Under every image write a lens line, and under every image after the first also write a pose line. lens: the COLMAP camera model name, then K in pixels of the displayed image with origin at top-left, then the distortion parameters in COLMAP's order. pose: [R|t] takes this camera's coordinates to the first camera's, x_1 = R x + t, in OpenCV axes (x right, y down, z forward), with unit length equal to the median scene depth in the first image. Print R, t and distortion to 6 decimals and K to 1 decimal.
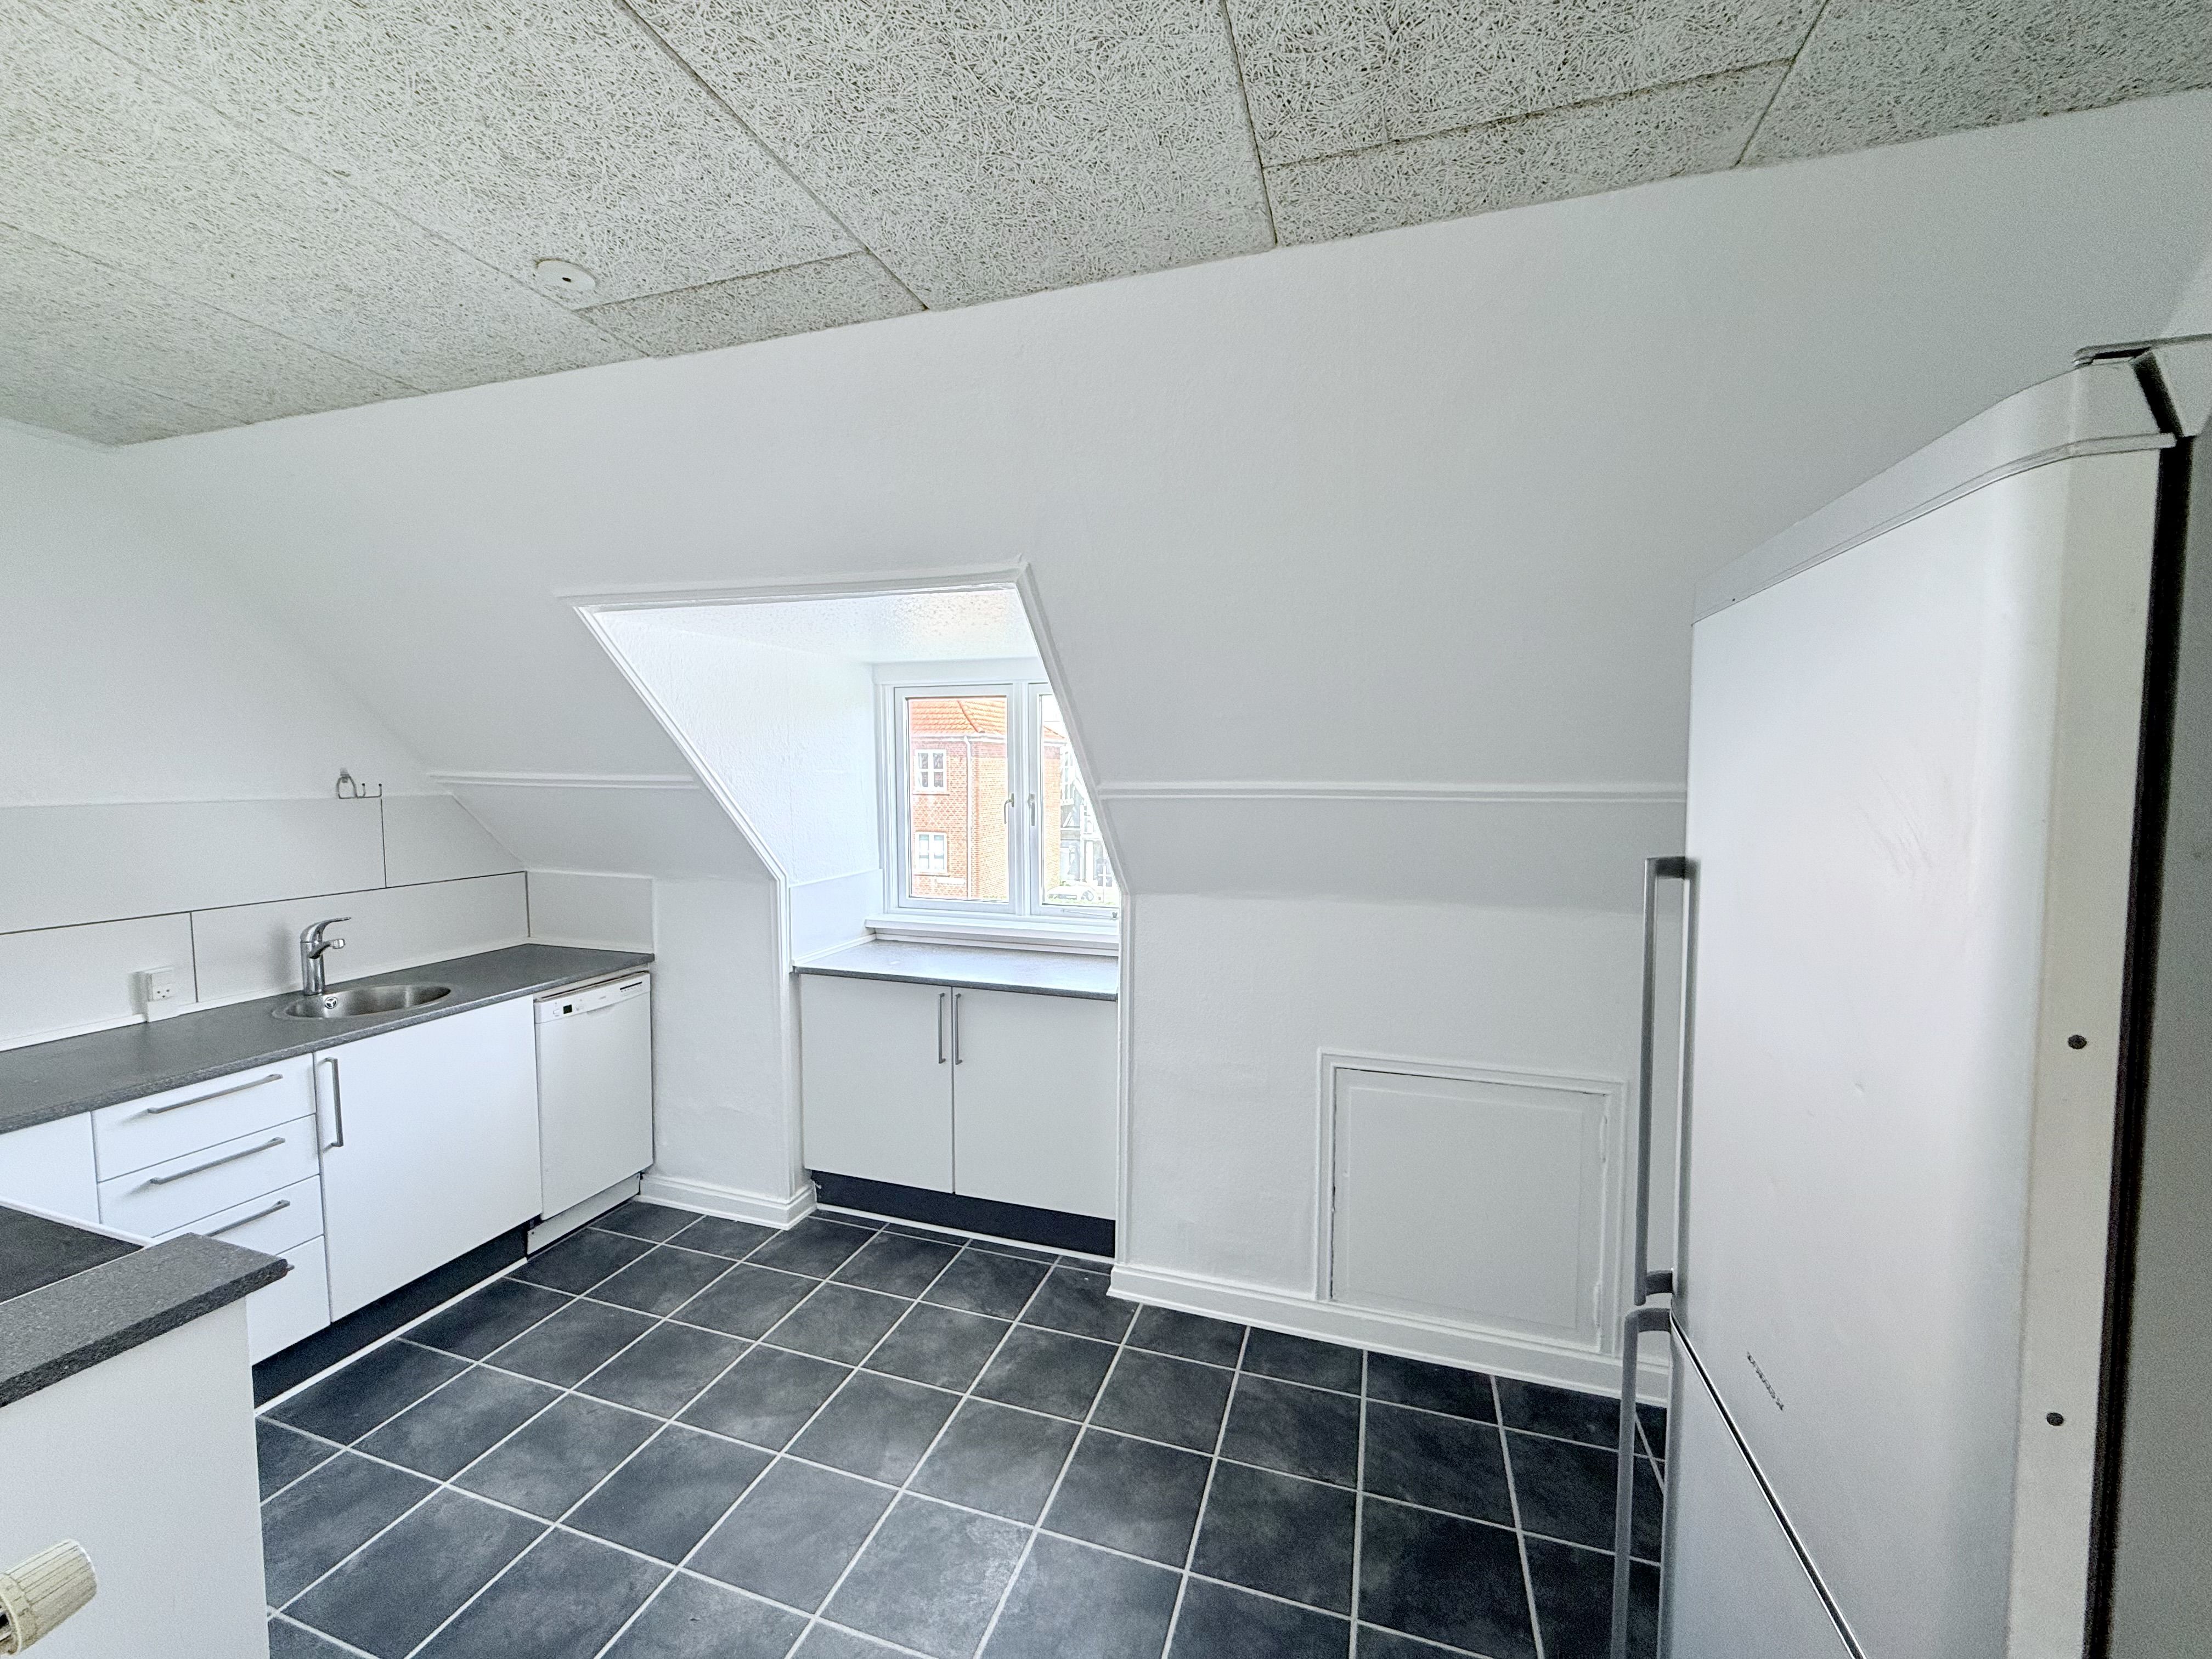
lens RADIAL K [[882.4, 0, 1103.5], [0, 882.4, 828.4], [0, 0, 1]] dist [0.004539, 0.000473]
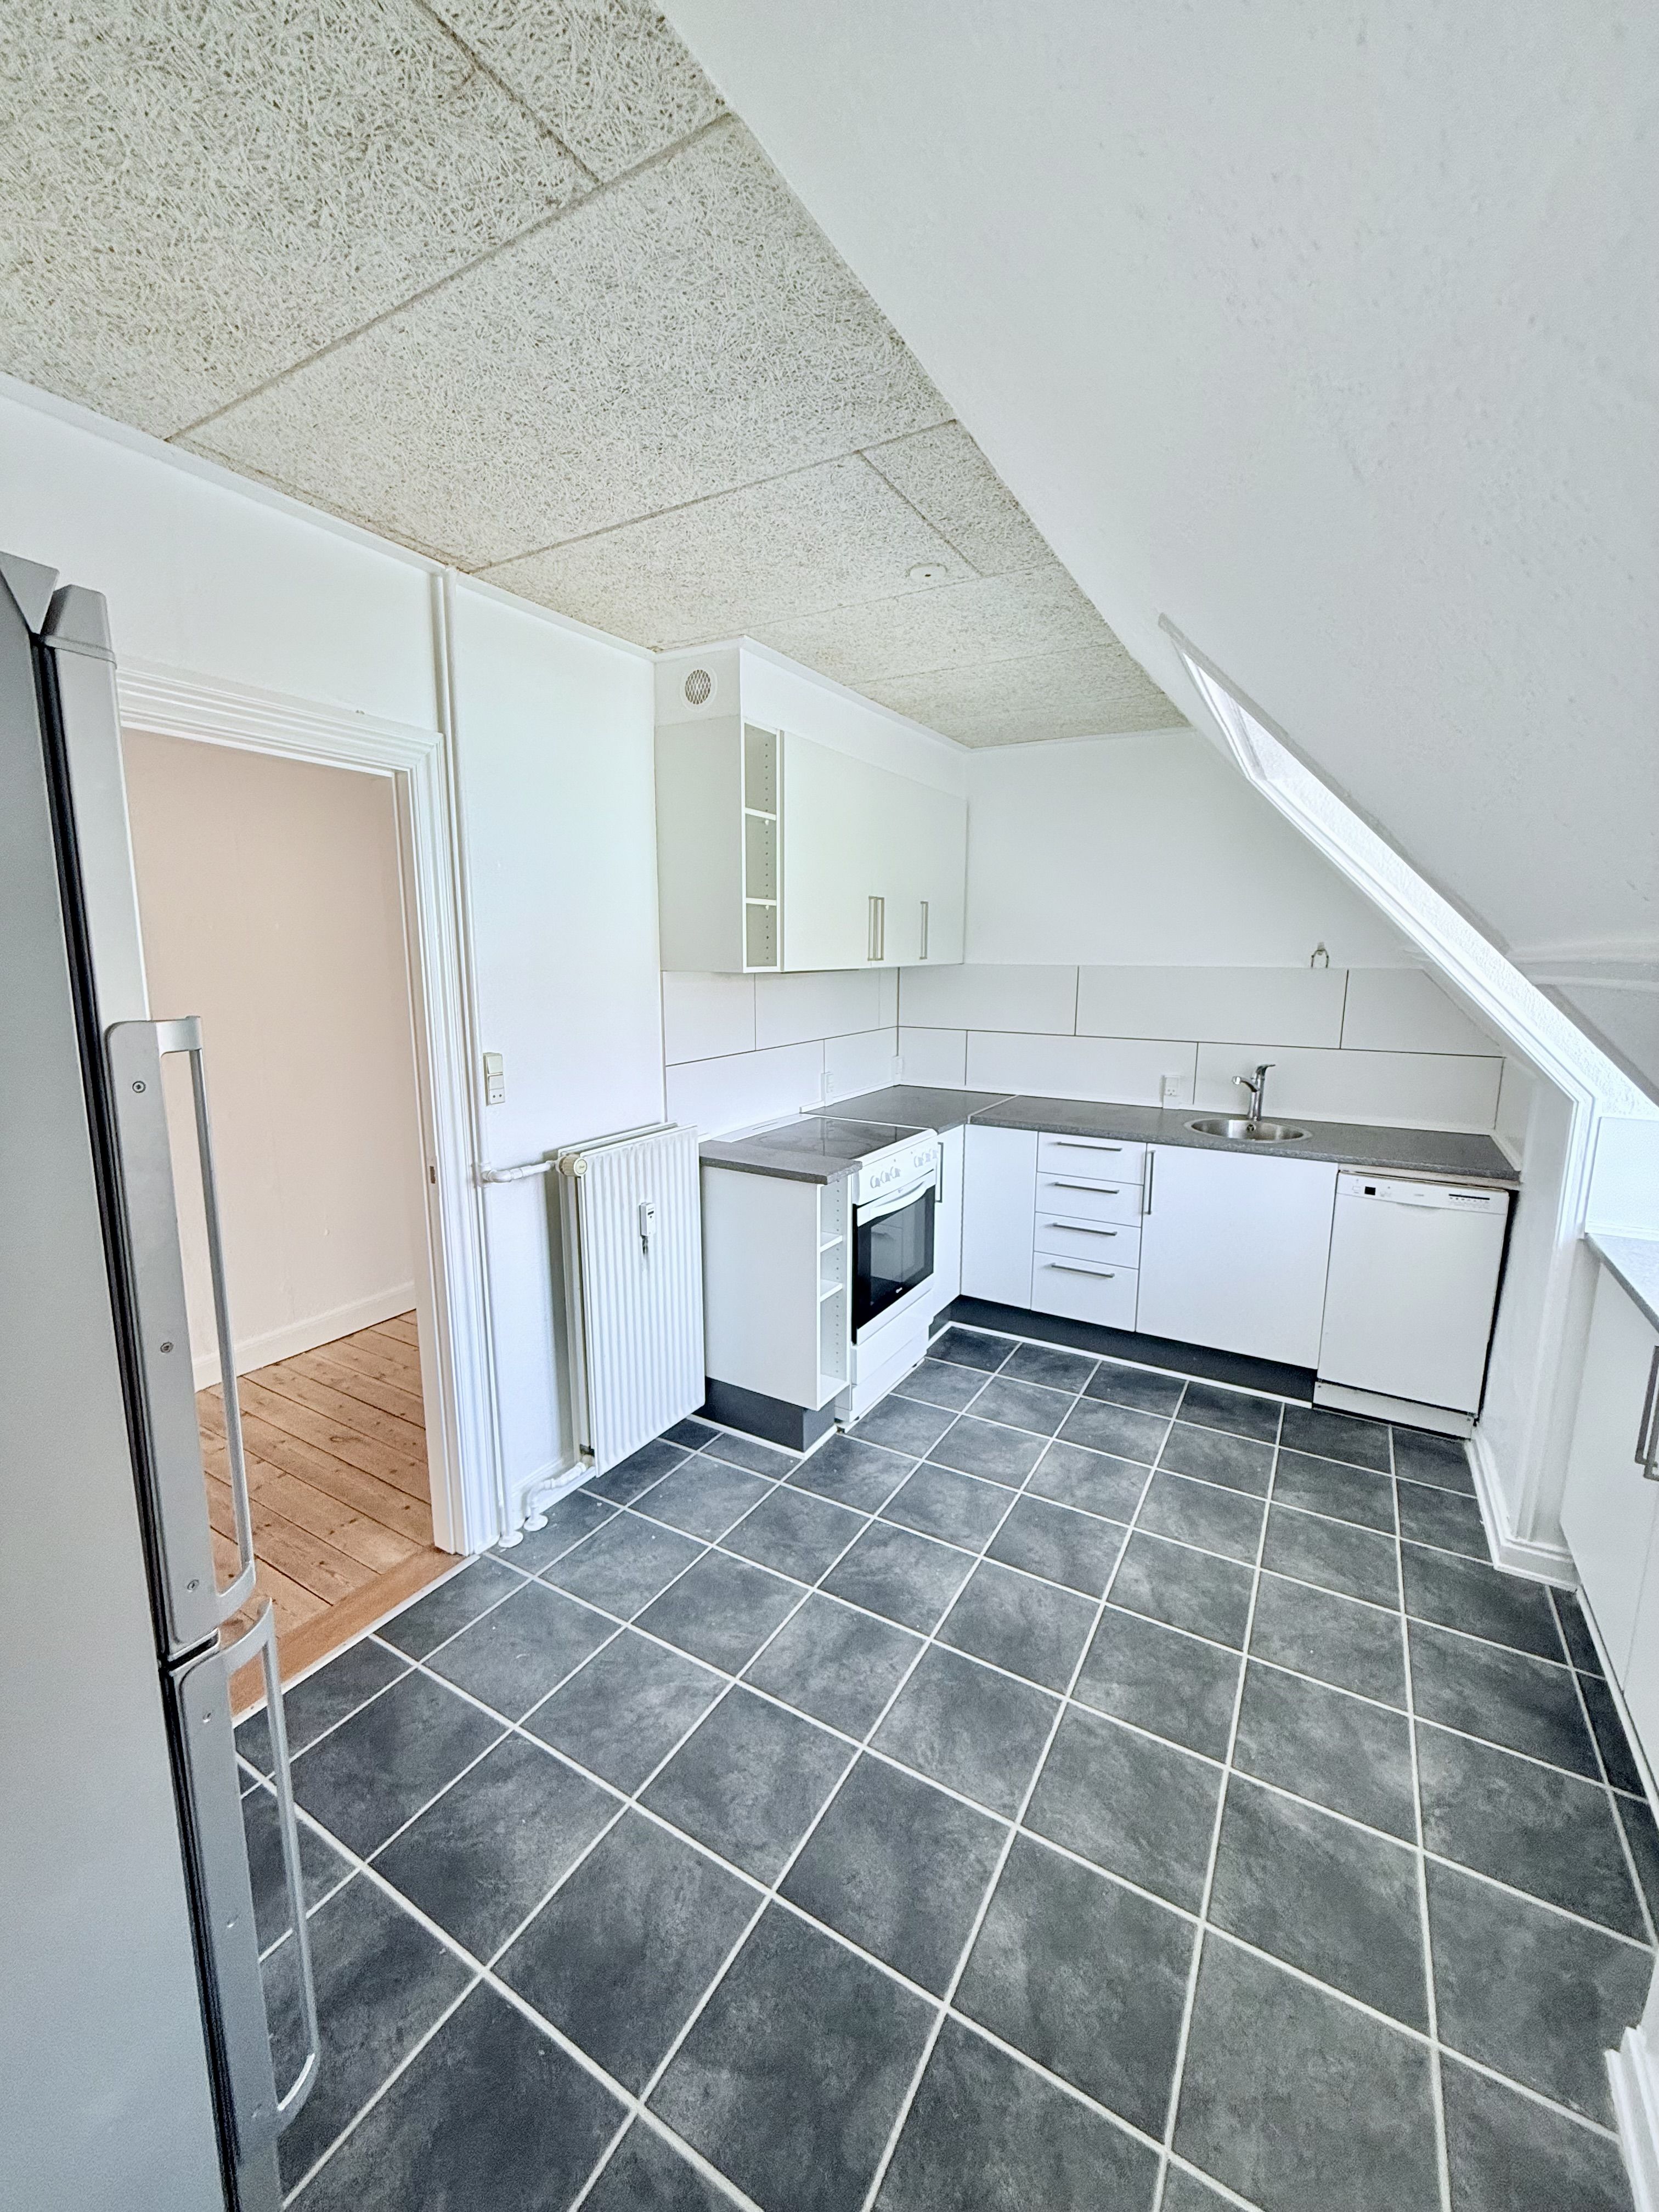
lens RADIAL K [[882.4, 0, 825.0], [0, 882.4, 1099.0], [0, 0, 1]] dist [0.004539, 0.000473]
pose [[-0.218319, 0.157225, -0.963129, 0.514826], [-0.069584, 0.981916, 0.176065, -0.027596], [0.973394, 0.105457, -0.203430, 0.699326]]
